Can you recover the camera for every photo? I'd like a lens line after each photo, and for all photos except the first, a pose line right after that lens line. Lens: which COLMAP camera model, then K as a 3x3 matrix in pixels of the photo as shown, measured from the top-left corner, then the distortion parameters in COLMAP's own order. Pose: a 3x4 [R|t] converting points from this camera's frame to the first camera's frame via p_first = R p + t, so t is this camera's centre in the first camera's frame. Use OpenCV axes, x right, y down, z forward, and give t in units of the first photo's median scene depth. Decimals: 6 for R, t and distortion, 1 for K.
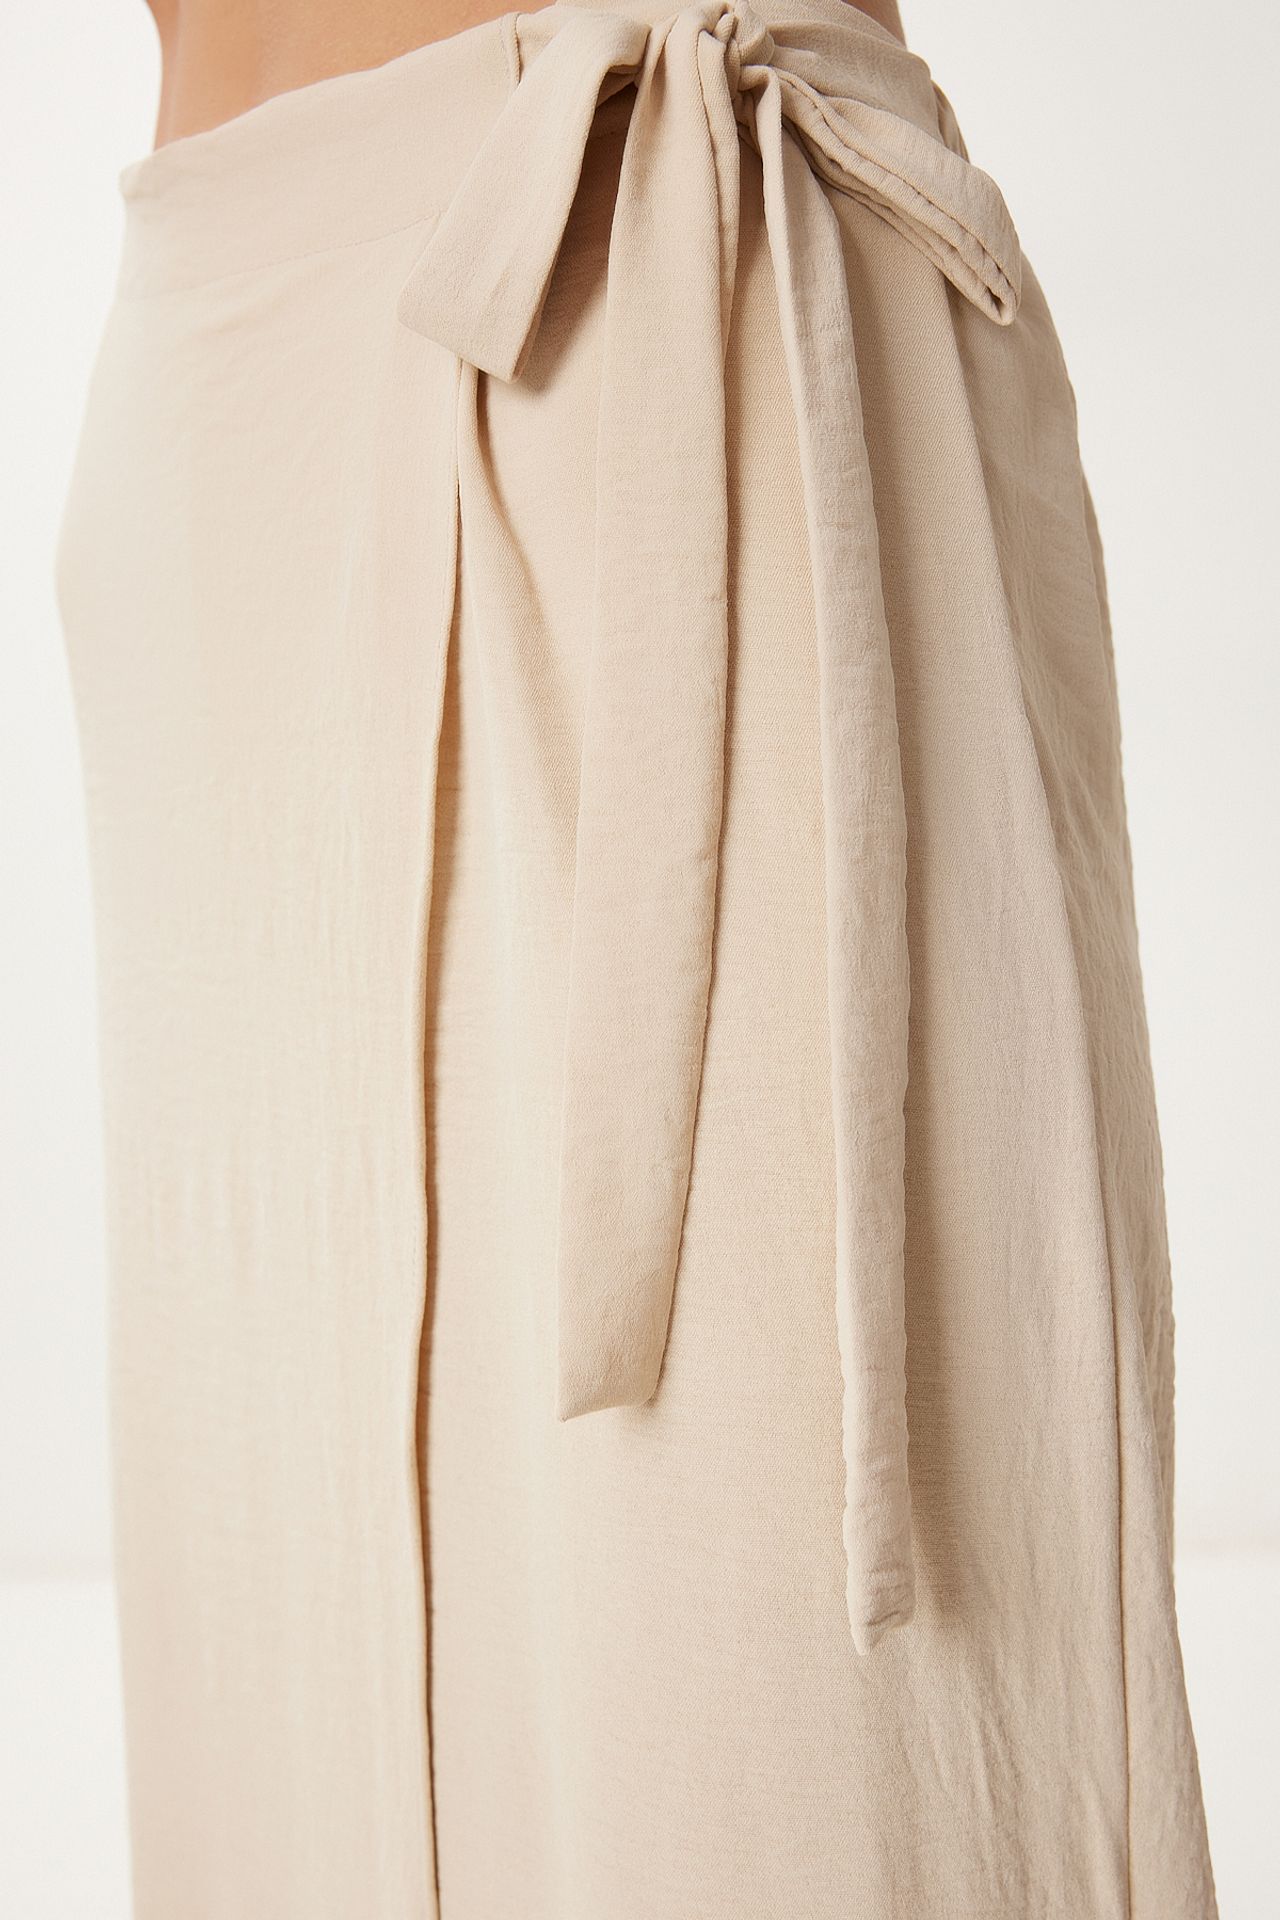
lens RADIAL K [[4623.8, 0, 643.3], [0, 4623.8, 960.7], [0, 0, 1]] dist [0.274934, 0.000000]
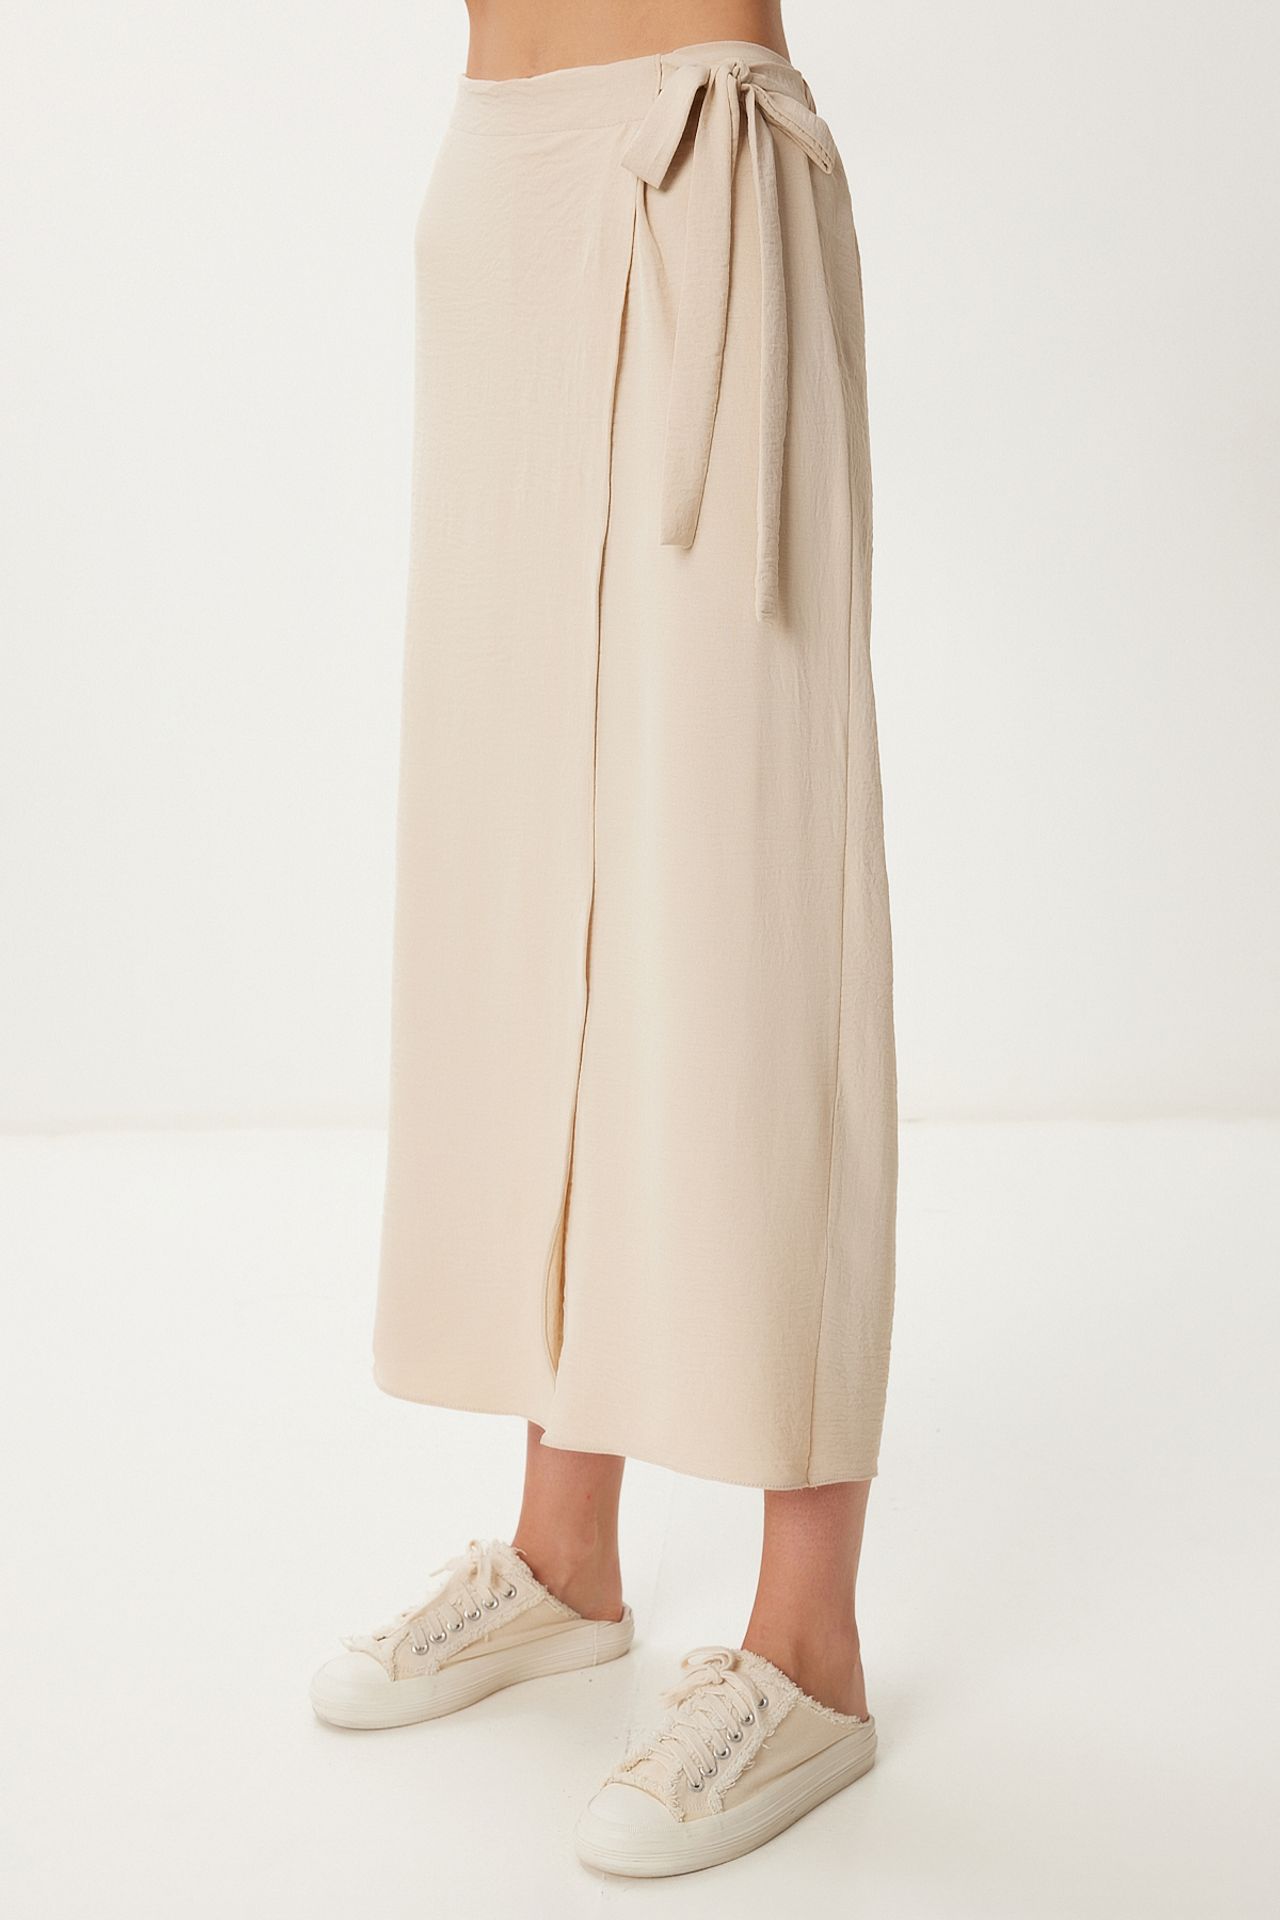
lens RADIAL K [[4092.6, 0, 638.4], [0, 4092.6, 958.2], [0, 0, 1]] dist [-0.110626, 0.000000]
pose [[0.998472, 0.038167, 0.039974, -0.122916], [-0.041249, 0.995993, 0.079354, 0.151579], [-0.036785, -0.080881, 0.996045, -1.560523]]
